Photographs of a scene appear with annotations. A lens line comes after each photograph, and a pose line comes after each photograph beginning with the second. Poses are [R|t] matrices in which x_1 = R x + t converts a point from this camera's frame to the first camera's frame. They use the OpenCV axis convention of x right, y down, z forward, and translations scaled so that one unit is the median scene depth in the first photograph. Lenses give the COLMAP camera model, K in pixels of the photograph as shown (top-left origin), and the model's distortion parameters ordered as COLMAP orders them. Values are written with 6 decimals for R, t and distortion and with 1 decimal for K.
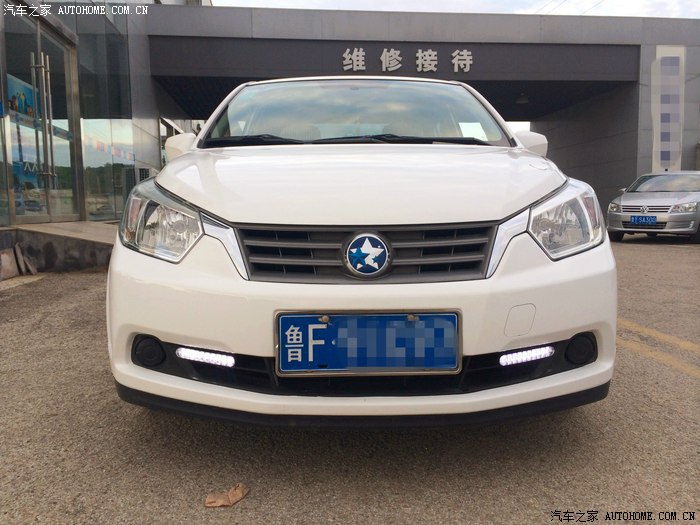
lens RADIAL K [[604.8, 0, 351.6], [0, 604.8, 259.4], [0, 0, 1]] dist [0.044999, -0.080829]
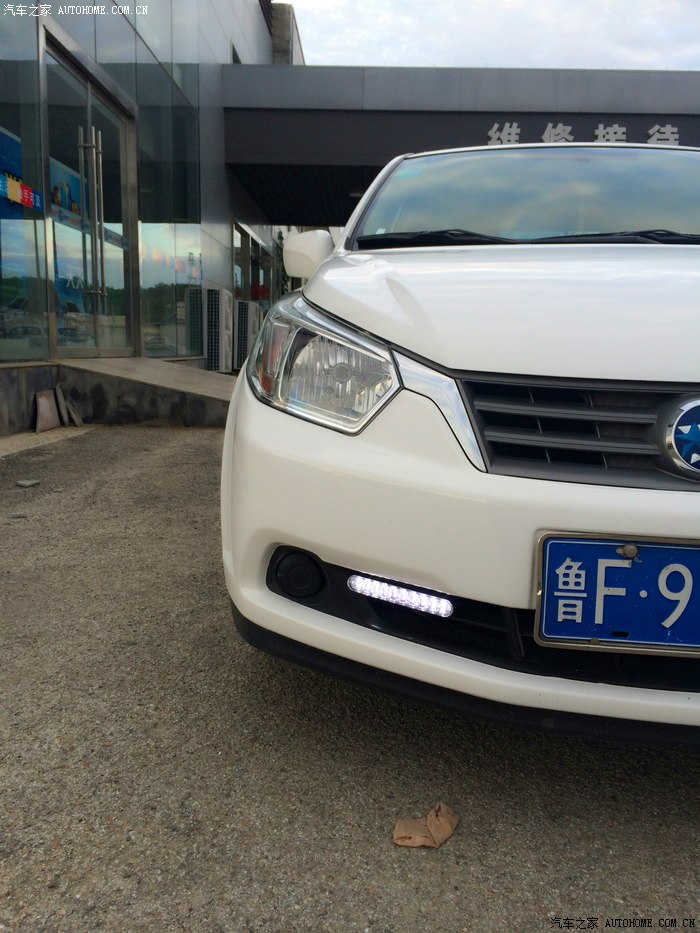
lens RADIAL K [[806.2, 0, 348.1], [0, 806.2, 469.7], [0, 0, 1]] dist [0.044999, -0.080829]
pose [[0.987978, 0.053950, -0.144879, -0.163538], [-0.044715, 0.996800, 0.066260, -0.011105], [0.147990, -0.058985, 0.987228, 0.194912]]
